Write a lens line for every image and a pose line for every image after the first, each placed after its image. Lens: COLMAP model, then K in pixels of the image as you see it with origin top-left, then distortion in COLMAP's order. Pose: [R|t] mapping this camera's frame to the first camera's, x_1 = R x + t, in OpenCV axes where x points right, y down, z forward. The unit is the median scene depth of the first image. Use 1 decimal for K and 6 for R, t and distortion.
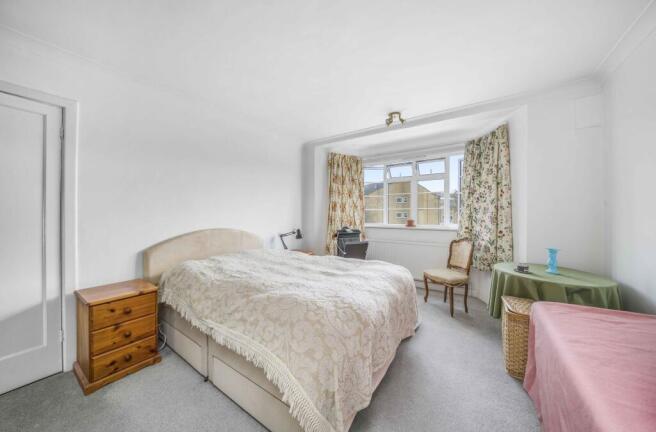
lens RADIAL K [[223.6, 0, 327.1], [0, 223.6, 212.6], [0, 0, 1]] dist [-0.002036, -0.000040]
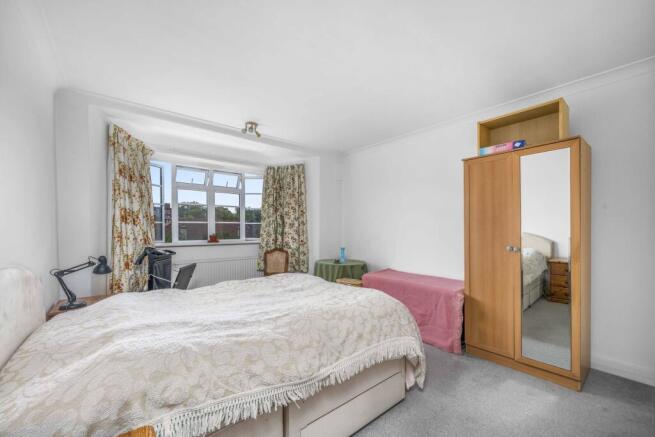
lens RADIAL K [[261.6, 0, 321.6], [0, 261.6, 229.7], [0, 0, 1]] dist [-0.002296, -0.000057]
pose [[0.287837, -0.003089, 0.957674, -0.649279], [-0.004106, 0.999982, 0.004460, 0.007499], [-0.957671, -0.005216, 0.287819, 0.362493]]
